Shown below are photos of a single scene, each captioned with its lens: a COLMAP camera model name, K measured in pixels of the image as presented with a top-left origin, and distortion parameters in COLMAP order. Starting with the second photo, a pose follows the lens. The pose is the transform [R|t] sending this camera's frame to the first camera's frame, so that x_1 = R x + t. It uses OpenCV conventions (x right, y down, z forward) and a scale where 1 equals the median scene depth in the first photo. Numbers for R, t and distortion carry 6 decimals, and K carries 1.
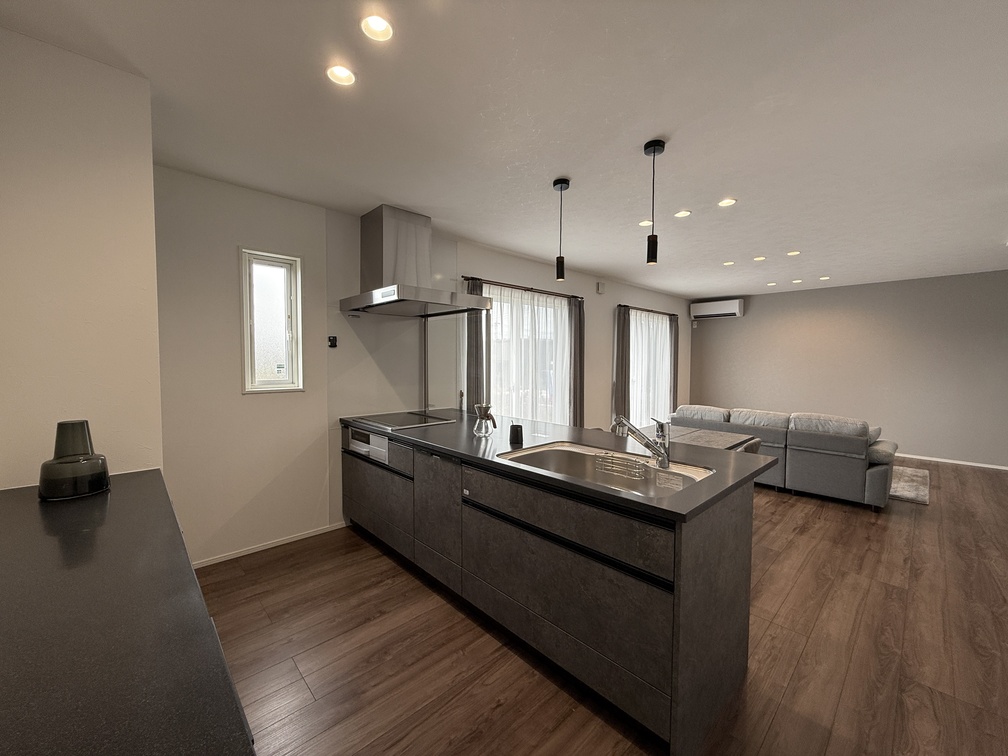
lens RADIAL K [[405.5, 0, 504.0], [0, 405.5, 378.0], [0, 0, 1]] dist [0.007922, 0.000359]
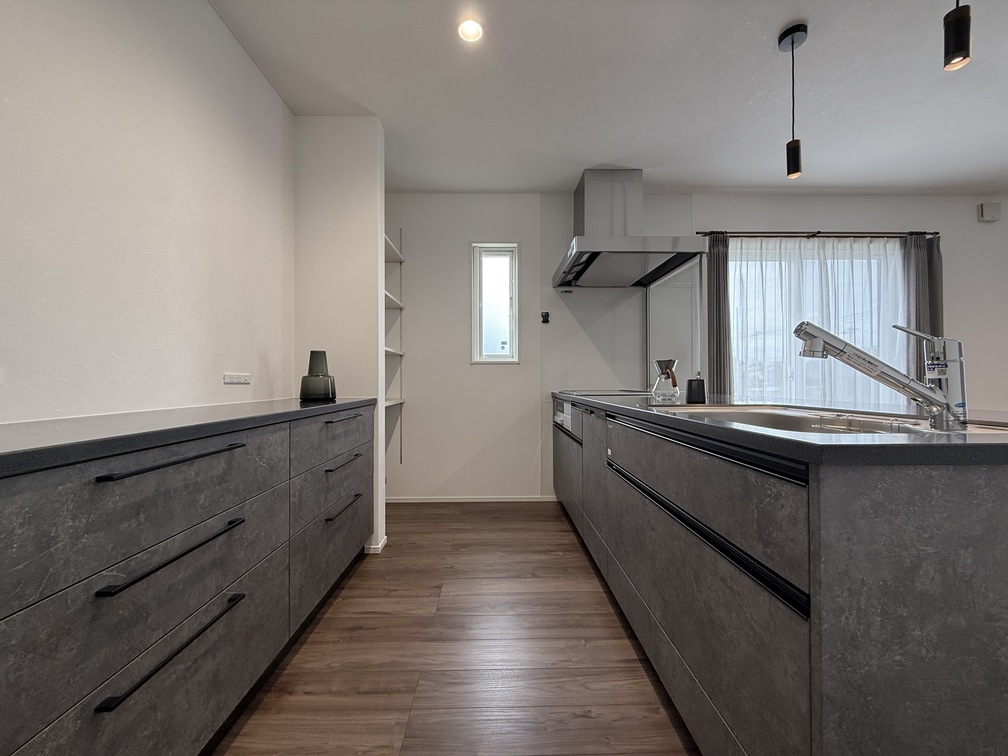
lens RADIAL K [[405.5, 0, 504.0], [0, 405.5, 378.0], [0, 0, 1]] dist [0.007922, 0.000359]
pose [[0.745832, -0.011593, -0.666034, 0.231565], [-0.022160, 0.998863, -0.042202, 0.136100], [0.665766, 0.046235, 0.744727, 0.195692]]
